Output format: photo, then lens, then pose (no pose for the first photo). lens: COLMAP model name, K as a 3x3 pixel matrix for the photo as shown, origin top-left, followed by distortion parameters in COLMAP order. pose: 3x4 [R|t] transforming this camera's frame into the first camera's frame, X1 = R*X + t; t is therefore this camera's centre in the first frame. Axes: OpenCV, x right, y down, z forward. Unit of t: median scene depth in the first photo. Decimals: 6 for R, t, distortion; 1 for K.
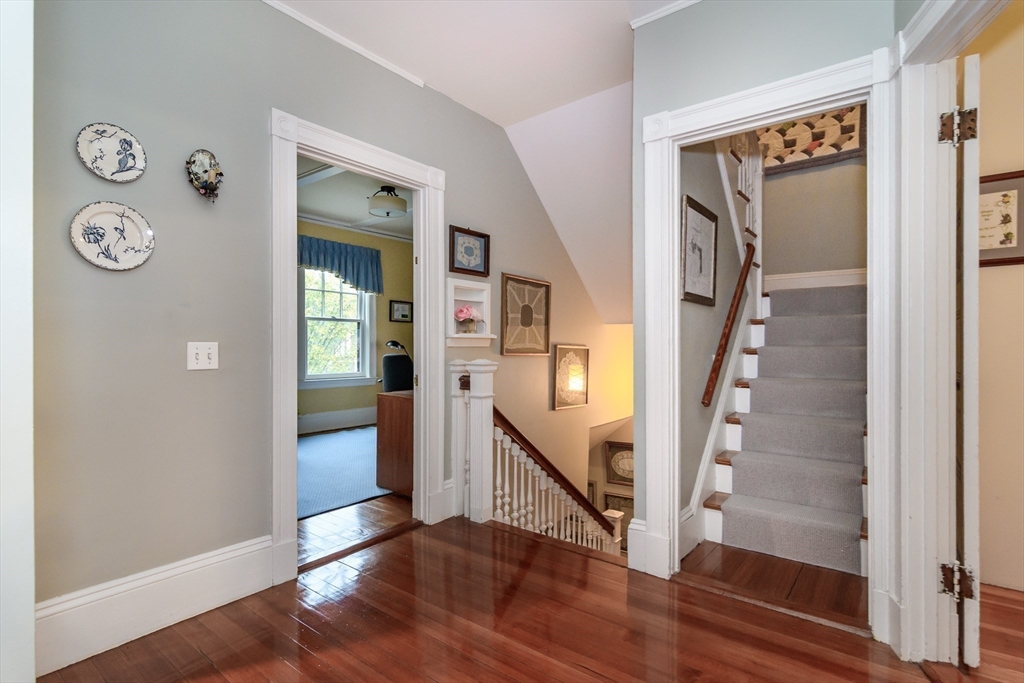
lens RADIAL K [[494.7, 0, 512.1], [0, 494.7, 341.9], [0, 0, 1]] dist [-0.015728, 0.000174]
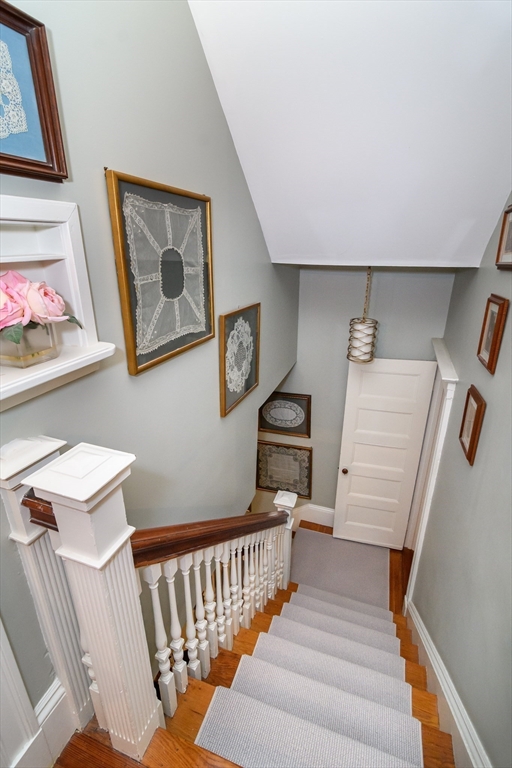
lens RADIAL K [[371.0, 0, 252.4], [0, 371.0, 385.4], [0, 0, 1]] dist [-0.015728, 0.000174]
pose [[0.954835, -0.112428, 0.275046, -0.008605], [0.007985, 0.935028, 0.354484, -0.079550], [-0.297030, -0.336277, 0.893695, 0.618565]]
